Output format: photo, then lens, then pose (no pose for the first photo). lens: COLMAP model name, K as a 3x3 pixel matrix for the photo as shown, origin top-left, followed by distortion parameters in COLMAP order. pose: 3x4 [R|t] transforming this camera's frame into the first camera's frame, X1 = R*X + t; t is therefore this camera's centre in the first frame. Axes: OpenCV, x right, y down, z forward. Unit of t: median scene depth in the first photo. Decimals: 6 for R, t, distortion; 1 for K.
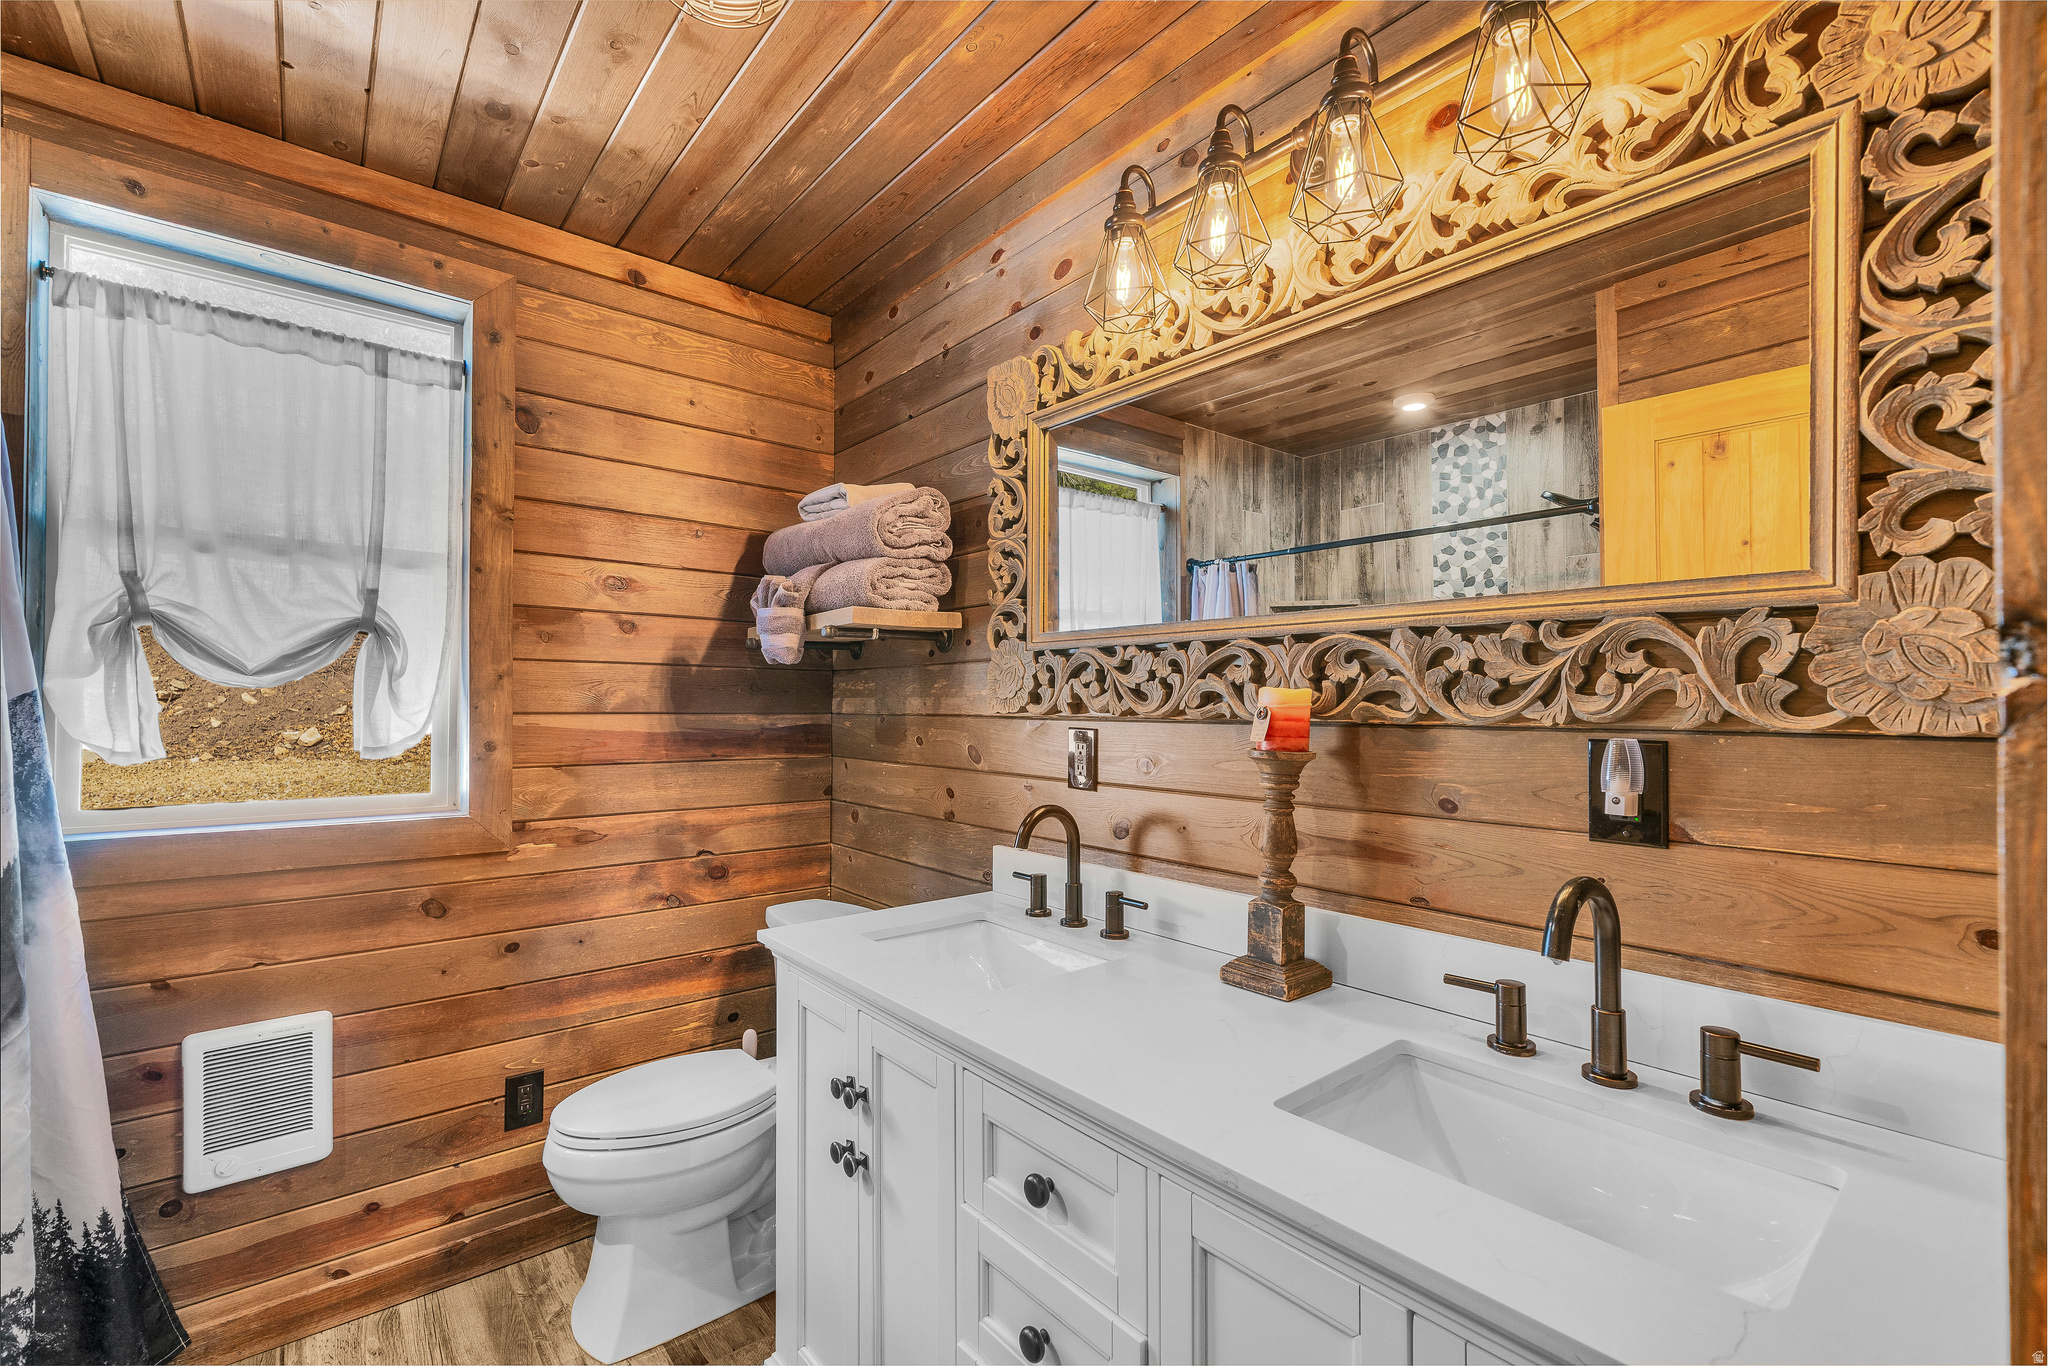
lens RADIAL K [[856.9, 0, 1018.1], [0, 856.9, 698.3], [0, 0, 1]] dist [-0.000495, -0.000171]
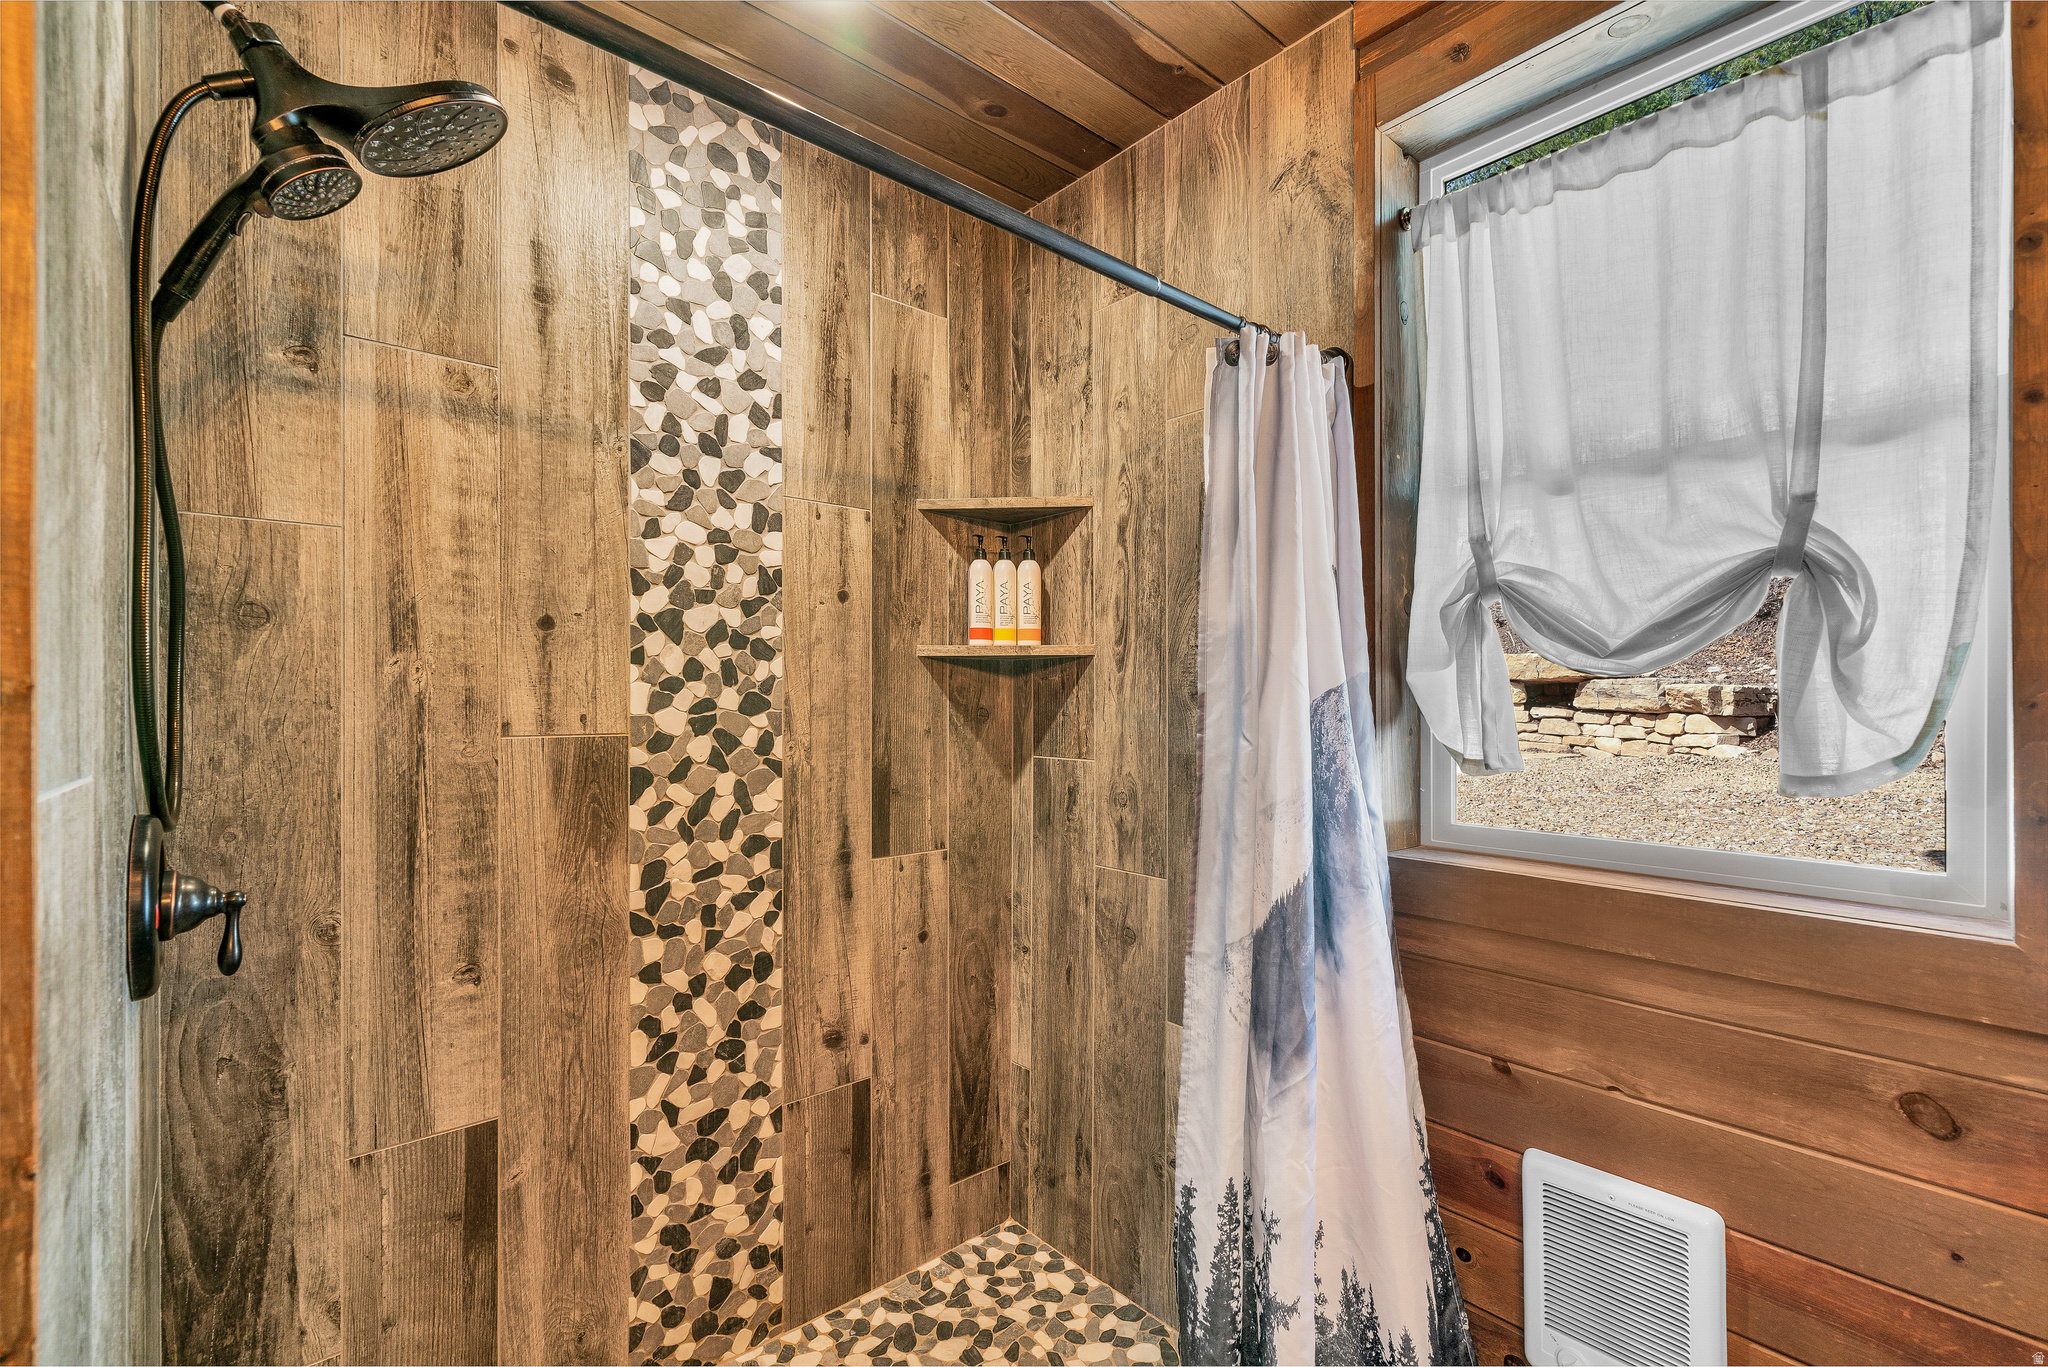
lens RADIAL K [[856.9, 0, 1019.4], [0, 856.9, 696.3], [0, 0, 1]] dist [-0.000495, -0.000171]
pose [[0.016996, -0.003007, -0.999851, -0.216118], [0.011620, 0.999929, -0.002810, 0.000713], [0.999788, -0.011570, 0.017030, 0.510664]]
